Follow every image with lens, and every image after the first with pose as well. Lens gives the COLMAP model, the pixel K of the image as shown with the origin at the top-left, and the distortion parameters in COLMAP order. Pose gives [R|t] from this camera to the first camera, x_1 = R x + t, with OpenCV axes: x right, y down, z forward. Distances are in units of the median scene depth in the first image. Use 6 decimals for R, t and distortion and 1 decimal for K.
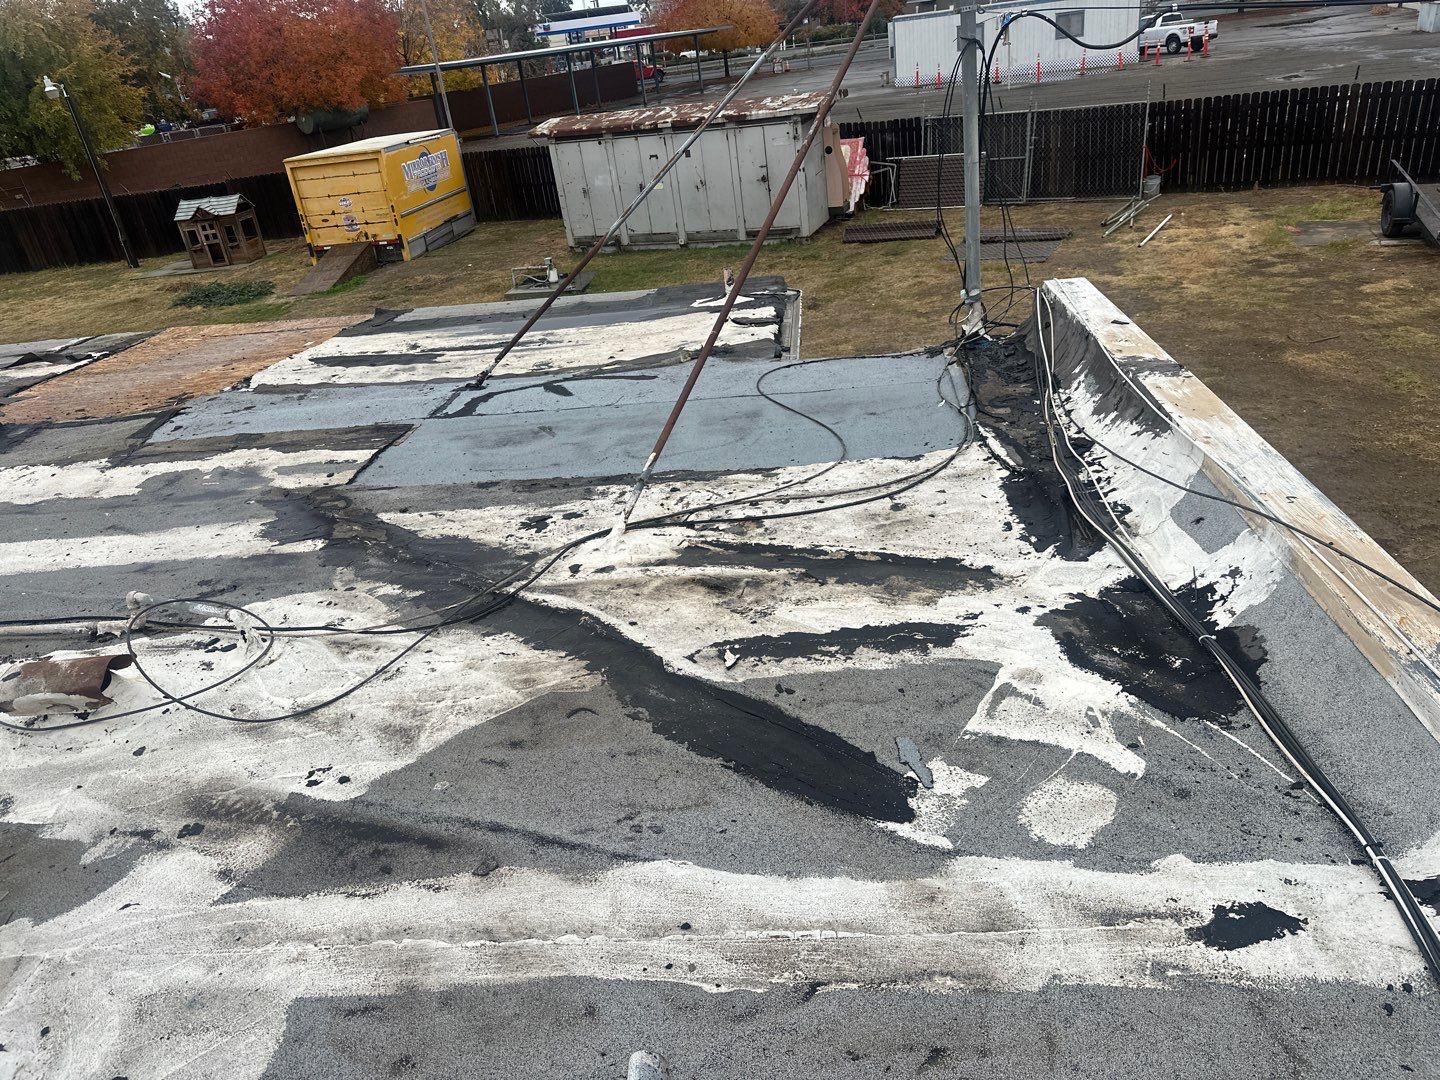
lens RADIAL K [[1066.8, 0, 725.0], [0, 1066.8, 544.3], [0, 0, 1]] dist [0.039049, -0.040806]
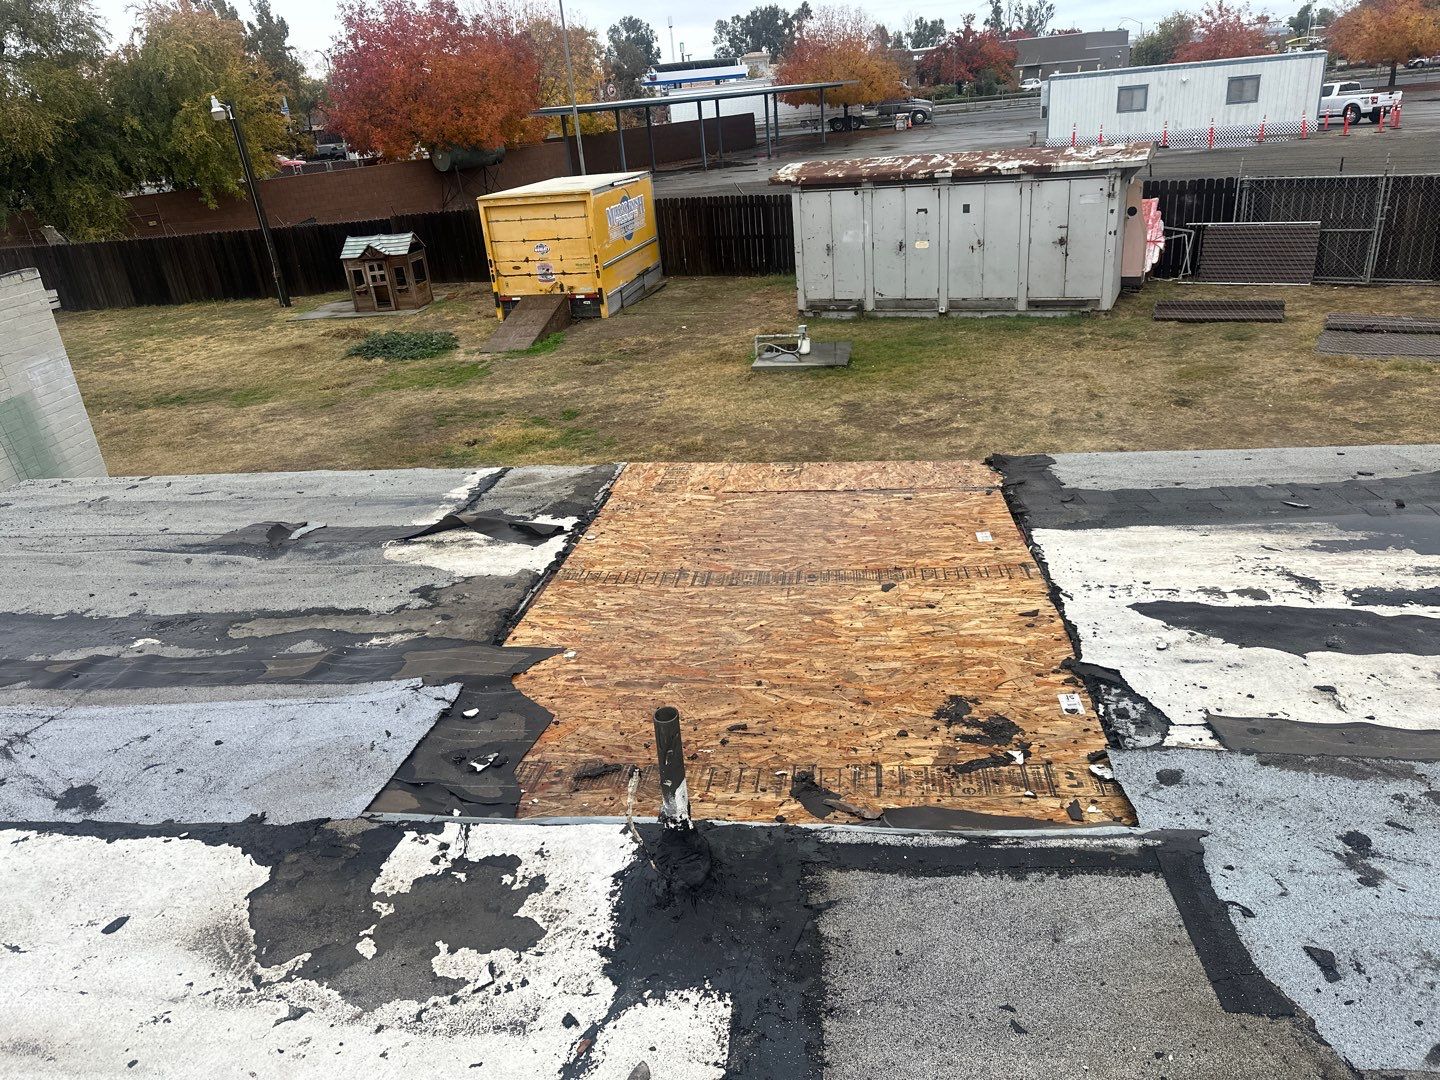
lens RADIAL K [[1066.8, 0, 725.0], [0, 1066.8, 544.3], [0, 0, 1]] dist [0.039049, -0.040806]
pose [[0.997346, 0.056371, -0.046086, -0.146630], [-0.058368, 0.997360, -0.043194, -0.045467], [0.043529, 0.045770, 0.998003, 0.136972]]
